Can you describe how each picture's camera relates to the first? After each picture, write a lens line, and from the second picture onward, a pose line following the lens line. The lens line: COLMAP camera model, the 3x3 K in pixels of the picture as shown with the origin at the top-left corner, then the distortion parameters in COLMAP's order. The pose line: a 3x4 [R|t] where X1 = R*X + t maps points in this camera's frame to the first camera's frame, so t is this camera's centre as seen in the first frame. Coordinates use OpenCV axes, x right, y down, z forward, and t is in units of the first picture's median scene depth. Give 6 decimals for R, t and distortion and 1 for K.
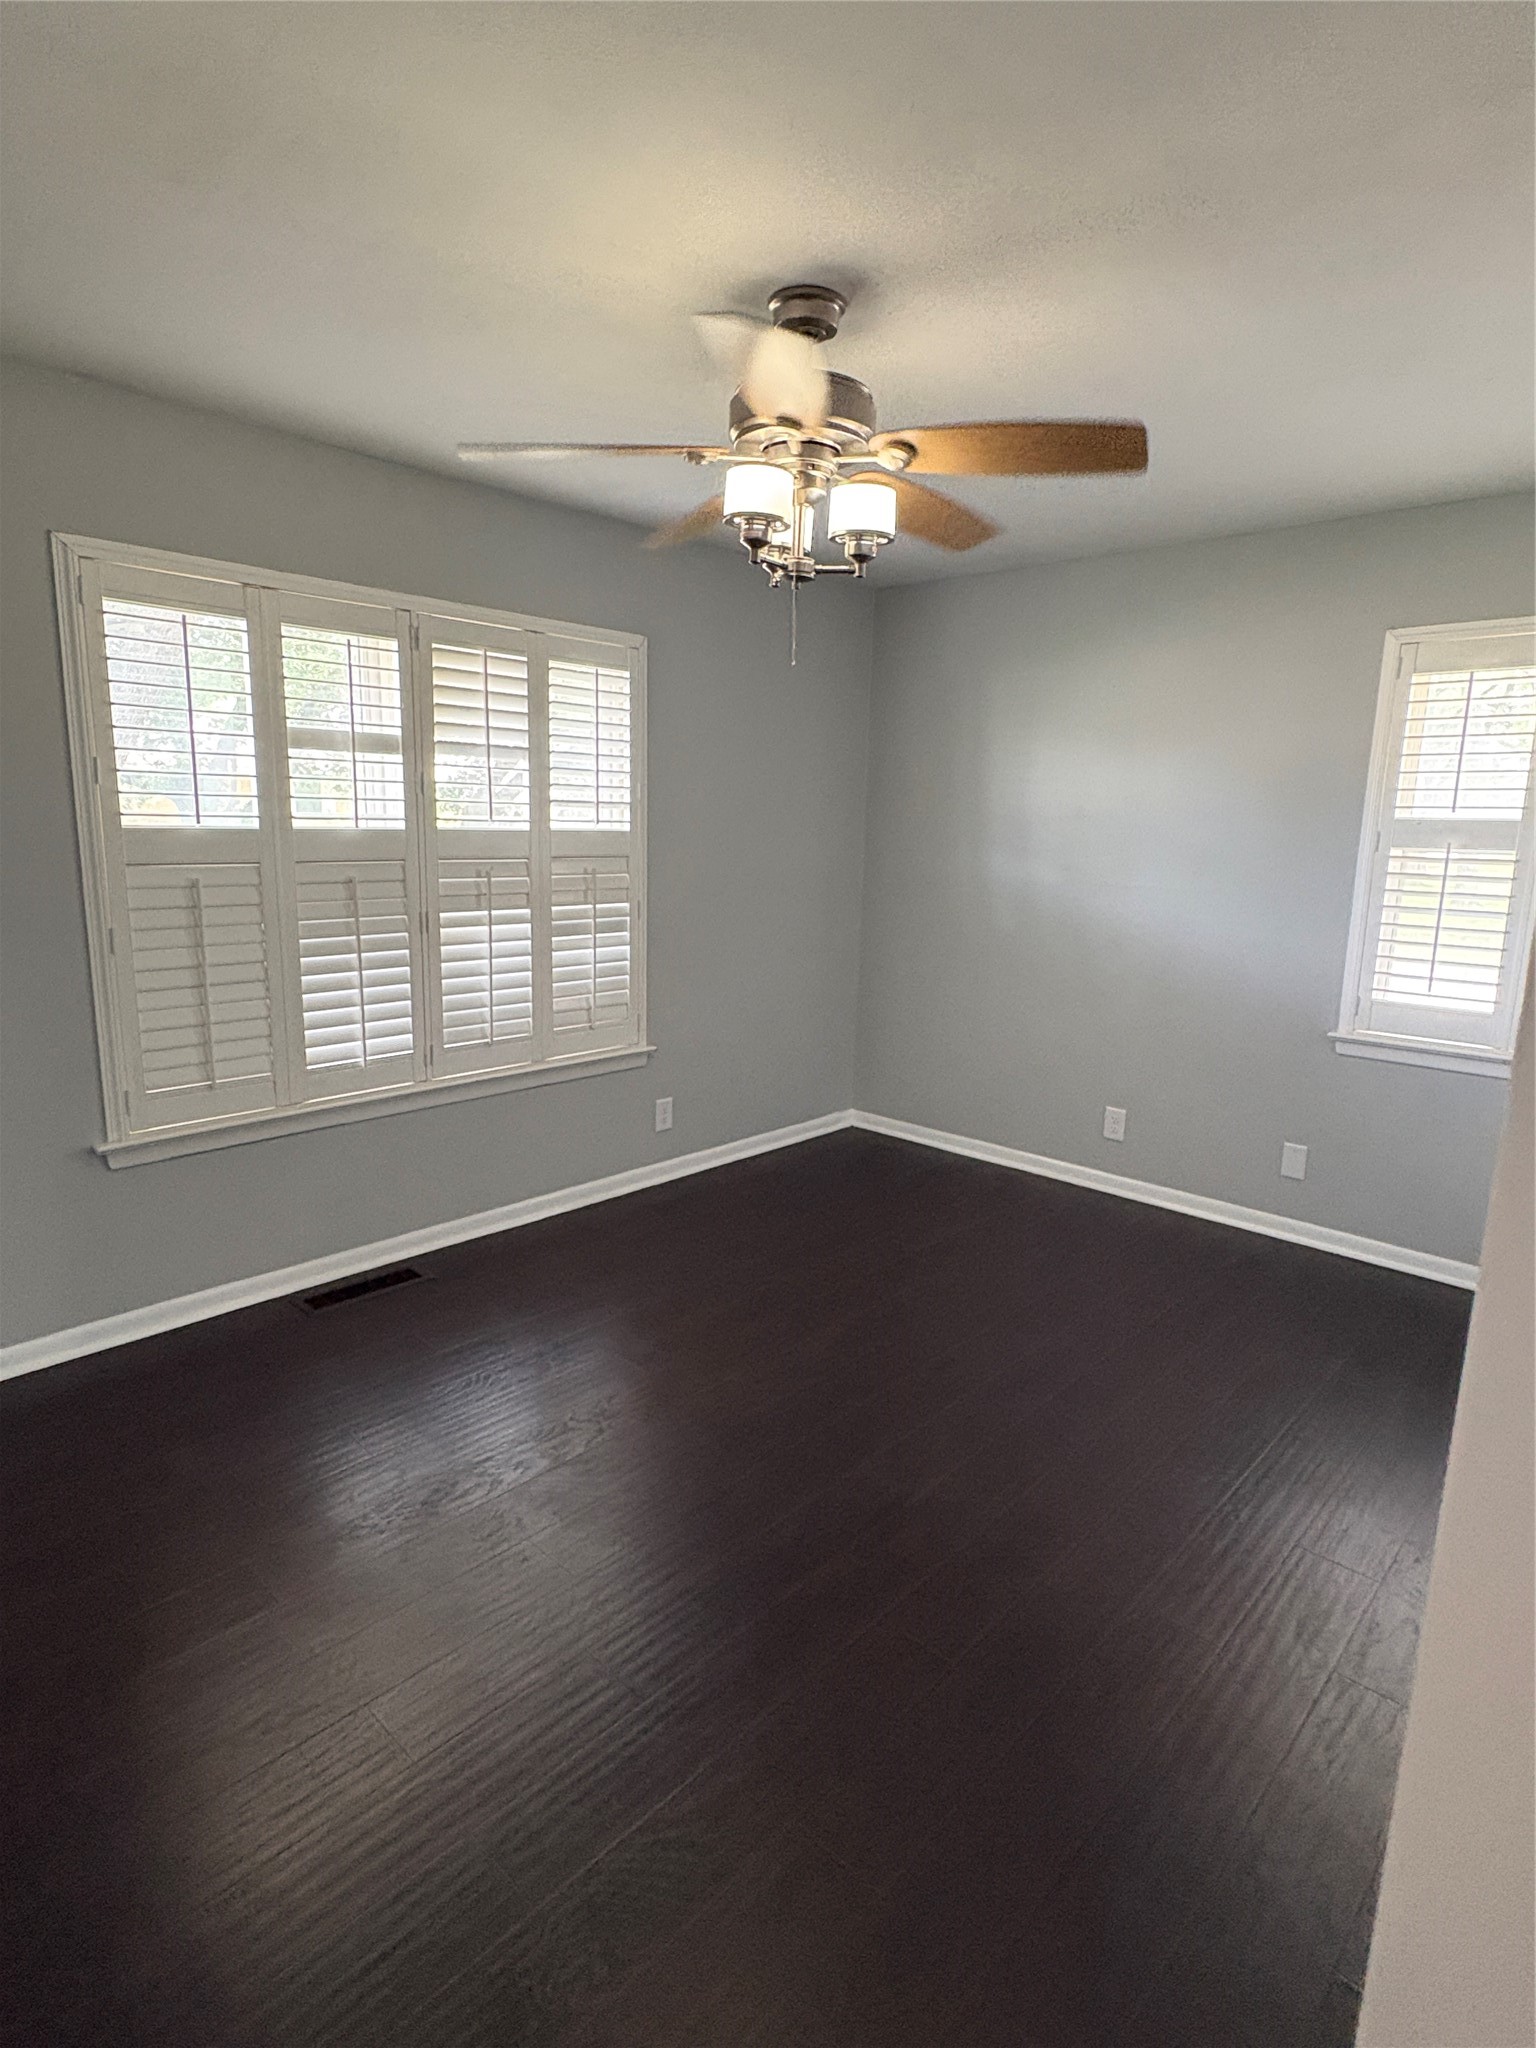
lens RADIAL K [[1090.0, 0, 768.0], [0, 1090.0, 1024.0], [0, 0, 1]] dist [0.001367, 0.000232]
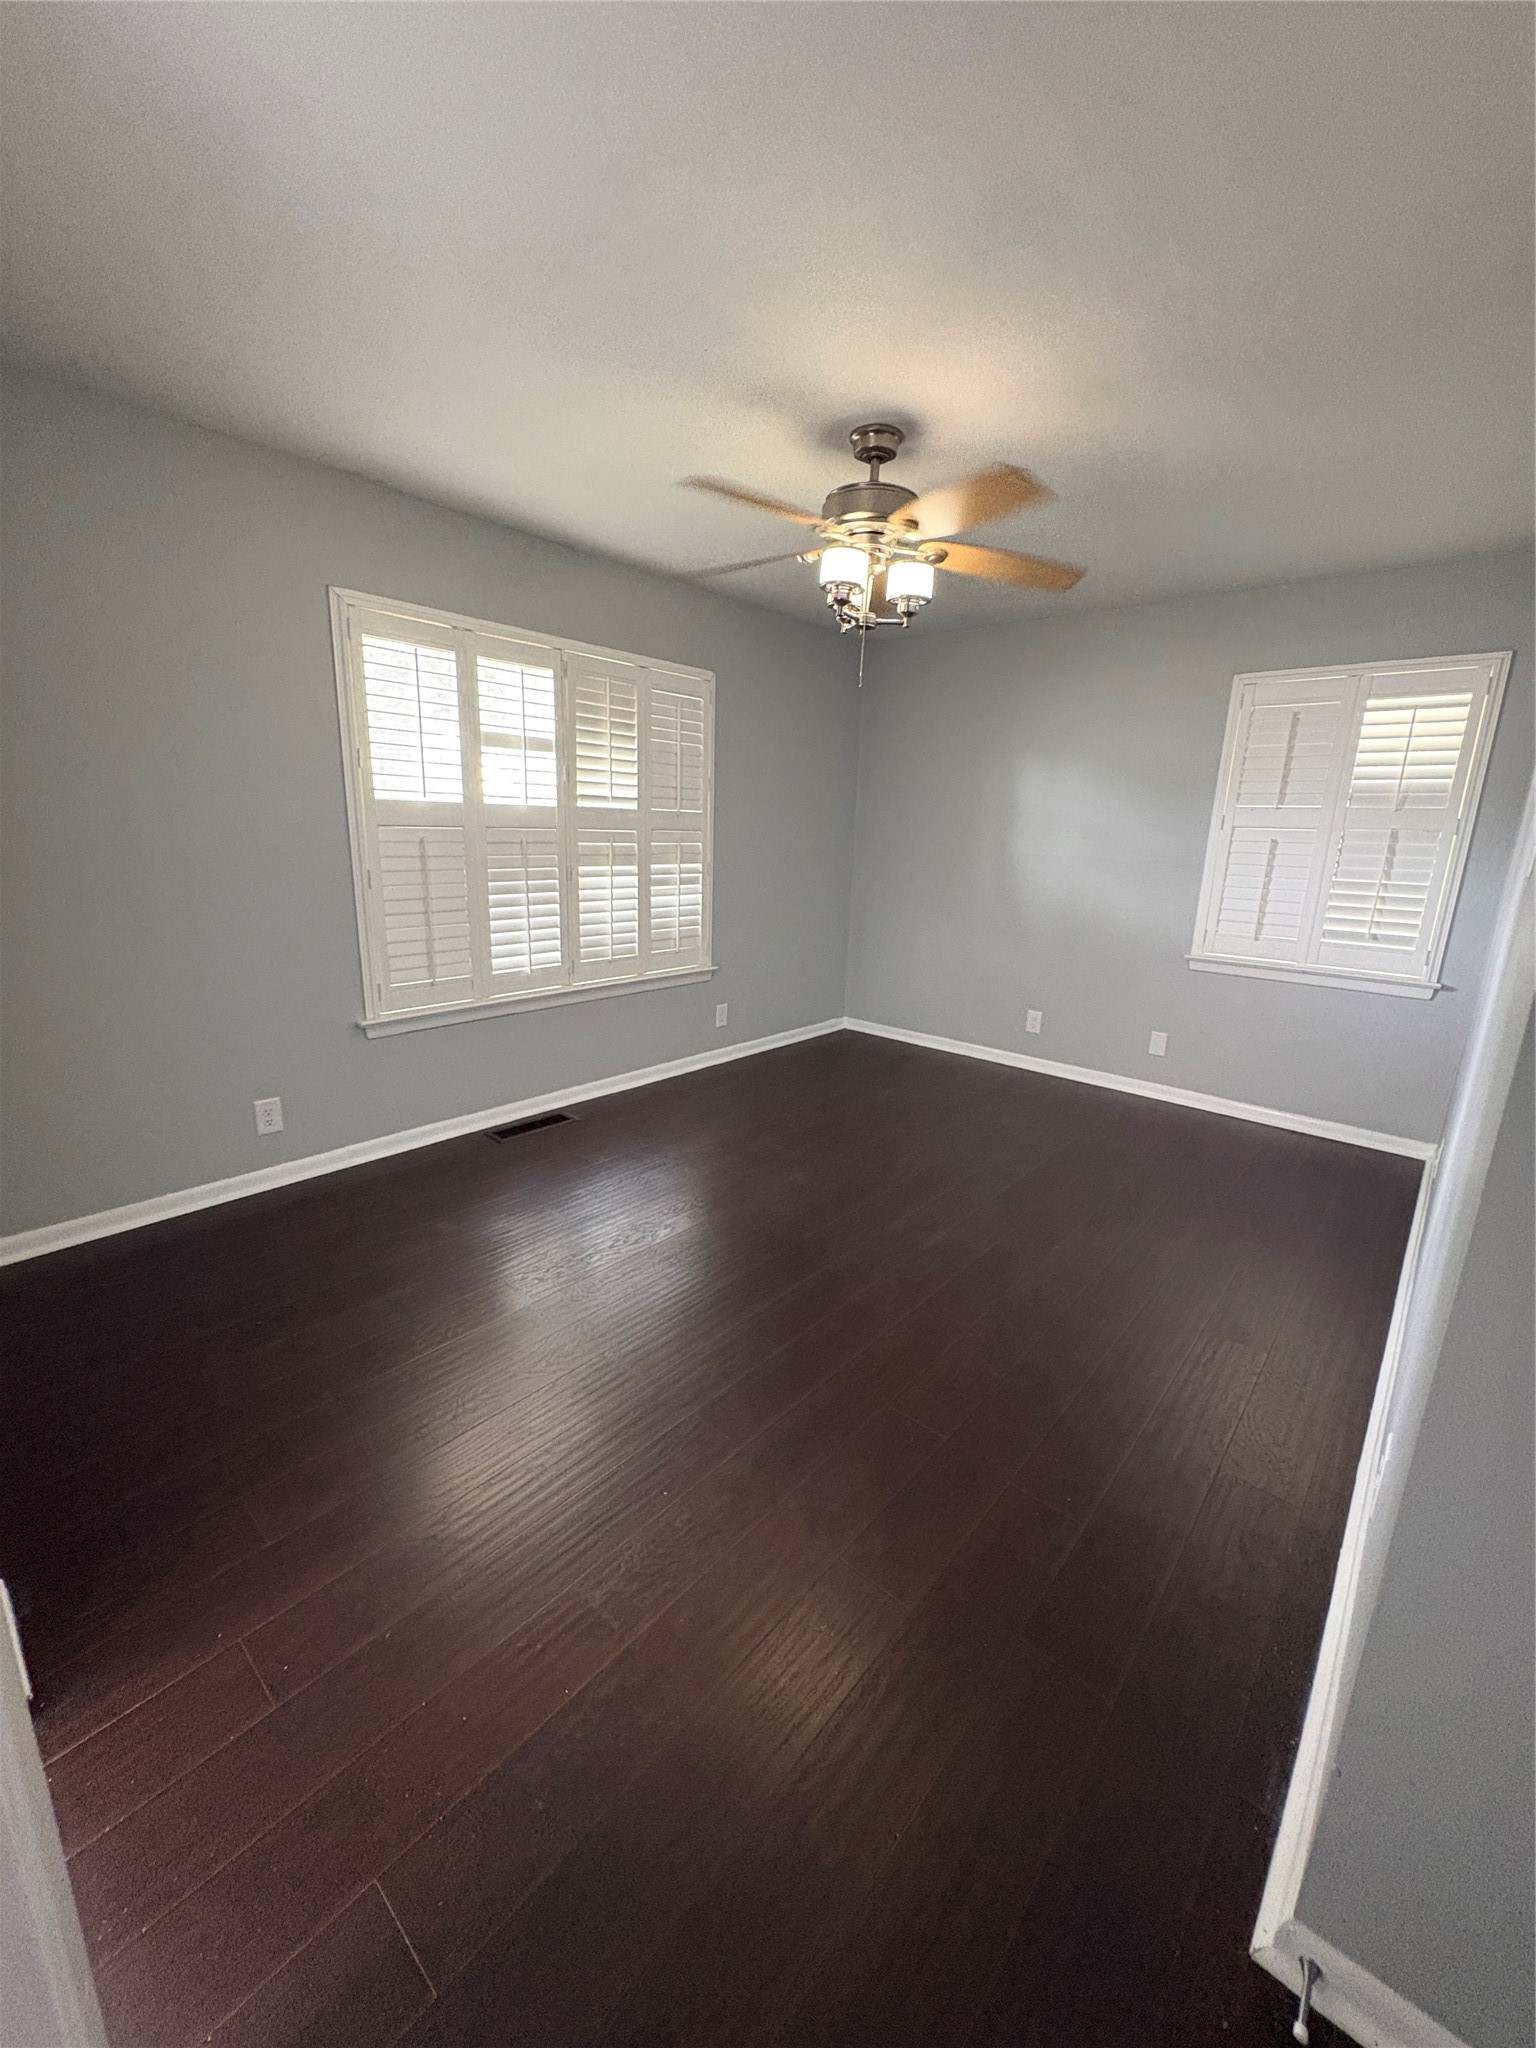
lens RADIAL K [[814.1, 0, 768.0], [0, 814.1, 1024.0], [0, 0, 1]] dist [0.000108, -0.000039]
pose [[0.999332, 0.000282, 0.036531, -0.101744], [-0.002297, 0.998476, 0.055132, 0.048614], [-0.036459, -0.055179, 0.997811, -0.091688]]
